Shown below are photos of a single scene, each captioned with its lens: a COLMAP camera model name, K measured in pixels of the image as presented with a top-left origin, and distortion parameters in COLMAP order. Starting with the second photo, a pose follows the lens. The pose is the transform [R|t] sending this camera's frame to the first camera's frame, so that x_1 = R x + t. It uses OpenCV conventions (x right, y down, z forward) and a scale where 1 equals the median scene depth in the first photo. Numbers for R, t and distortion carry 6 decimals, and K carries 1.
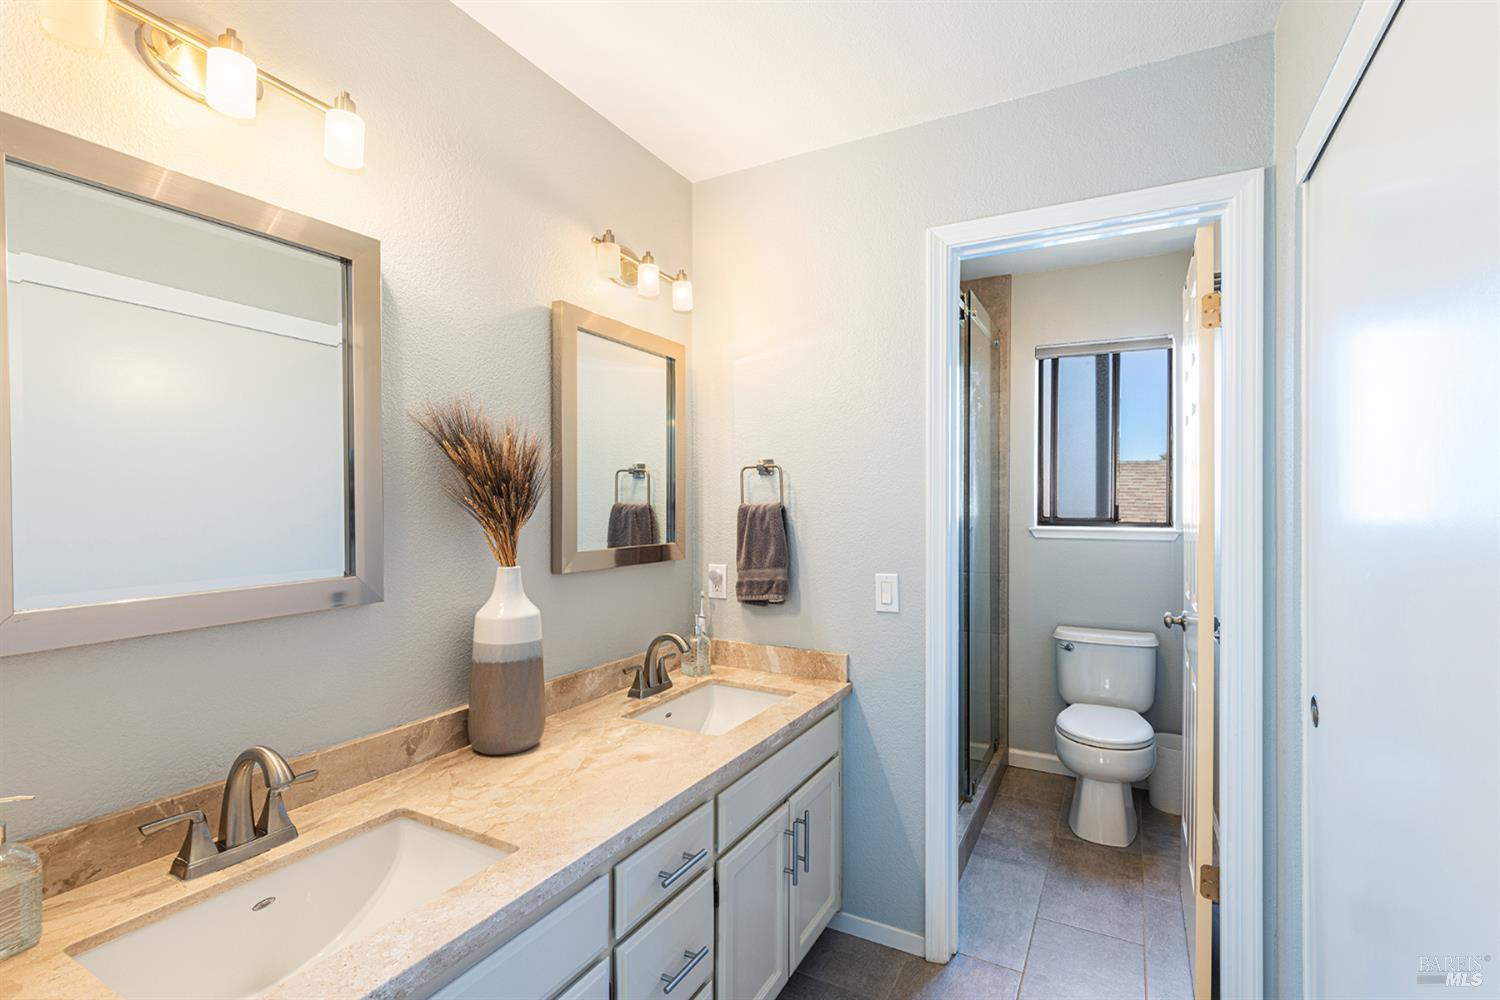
lens RADIAL K [[688.8, 0, 751.7], [0, 688.8, 504.5], [0, 0, 1]] dist [-0.001123, -0.000055]
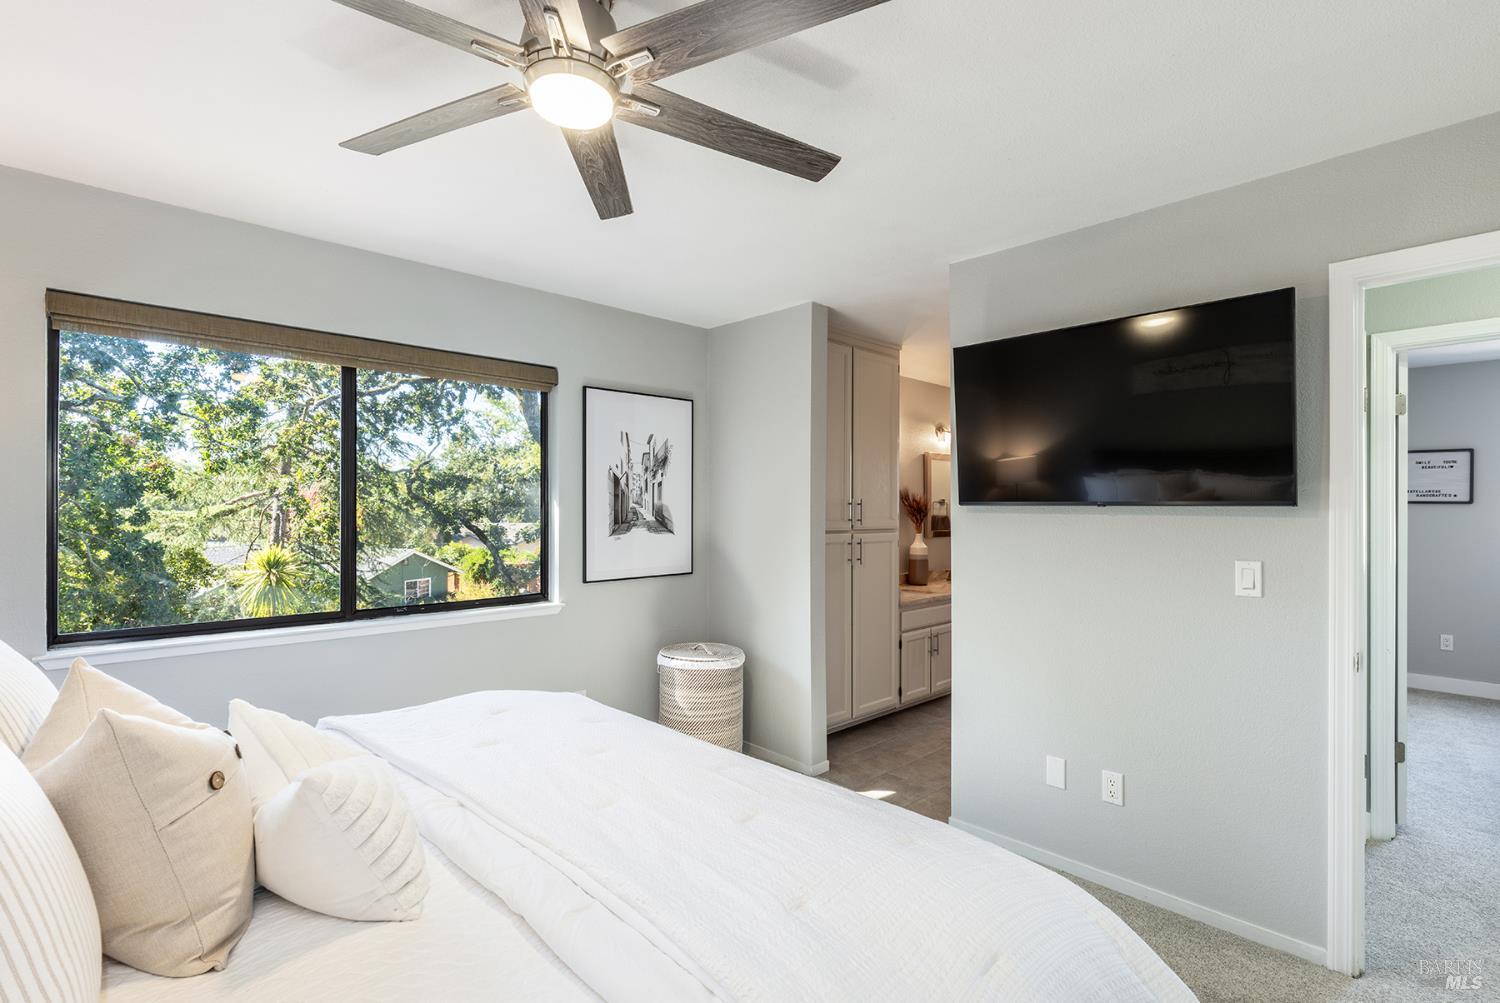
lens RADIAL K [[728.2, 0, 751.1], [0, 728.2, 503.2], [0, 0, 1]] dist [0.001529, 0.000208]
pose [[-0.317433, 0.000465, -0.948281, 3.213478], [0.002845, 0.999996, -0.000462, -0.055354], [0.948276, -0.002844, -0.317433, 1.337384]]
